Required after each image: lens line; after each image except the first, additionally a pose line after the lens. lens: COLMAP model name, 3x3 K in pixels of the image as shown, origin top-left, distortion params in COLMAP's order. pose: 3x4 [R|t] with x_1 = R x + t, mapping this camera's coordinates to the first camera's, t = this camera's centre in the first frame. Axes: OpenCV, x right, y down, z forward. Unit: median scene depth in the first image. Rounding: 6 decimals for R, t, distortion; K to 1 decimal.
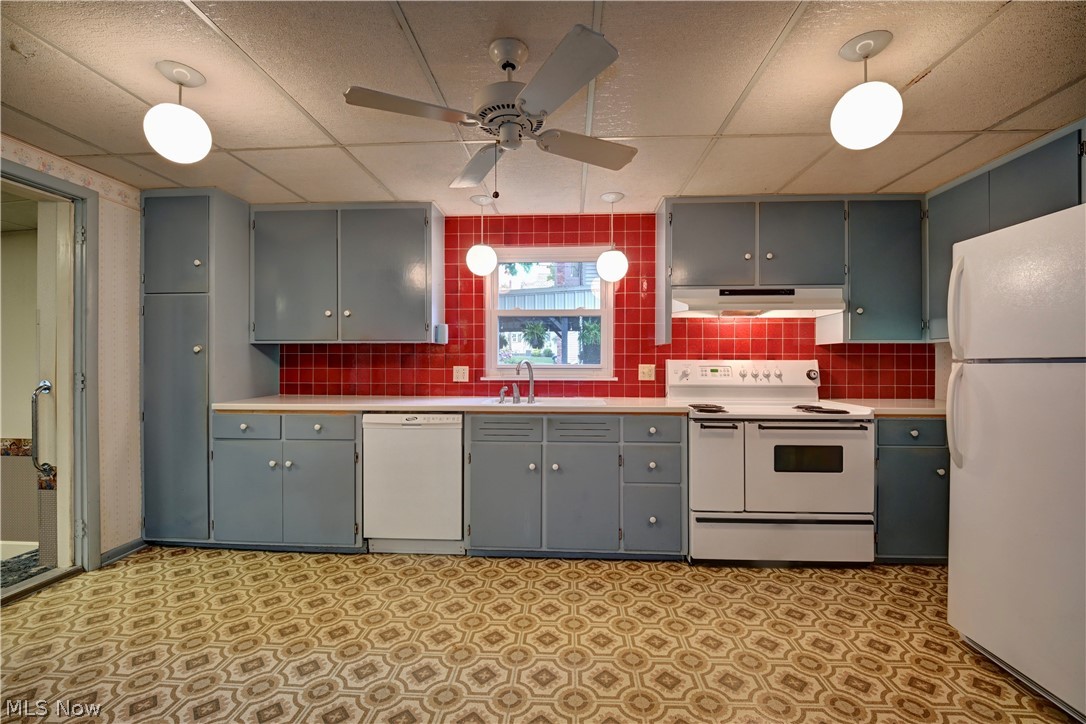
lens RADIAL K [[451.1, 0, 545.4], [0, 451.1, 360.9], [0, 0, 1]] dist [-0.013556, -0.002380]
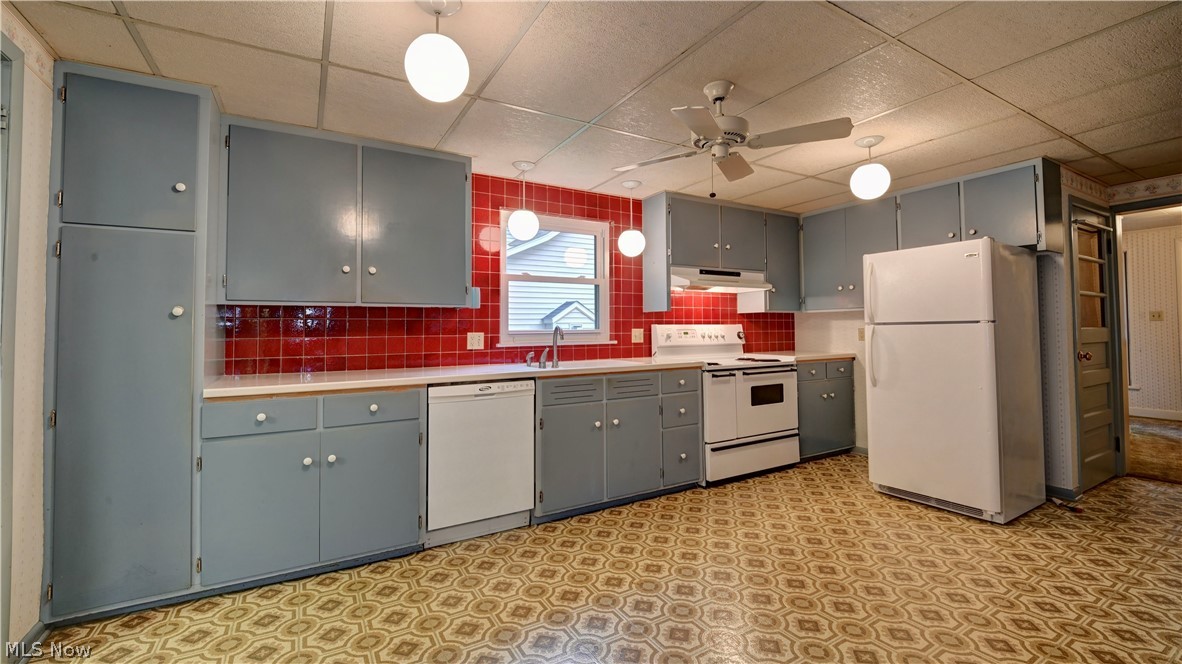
lens RADIAL K [[486.1, 0, 589.7], [0, 486.1, 311.5], [0, 0, 1]] dist [-0.016553, -0.000296]
pose [[0.833574, 0.010716, 0.552304, -0.642079], [0.008054, 0.999470, -0.031547, 0.001780], [-0.552349, 0.030745, 0.833046, 0.033049]]
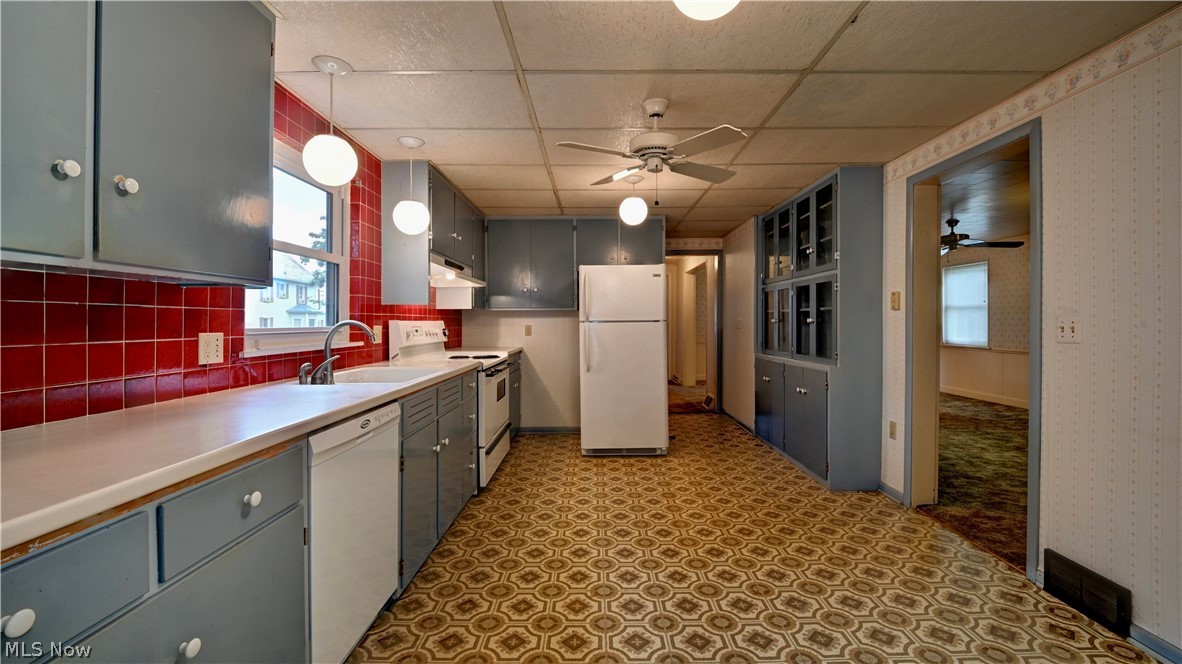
lens RADIAL K [[486.1, 0, 597.9], [0, 486.1, 324.2], [0, 0, 1]] dist [-0.016553, -0.000296]
pose [[-0.065755, -0.006270, 0.997816, -0.882284], [-0.000355, 0.999980, 0.006260, -0.001827], [-0.997836, 0.000057, -0.065756, 0.708398]]
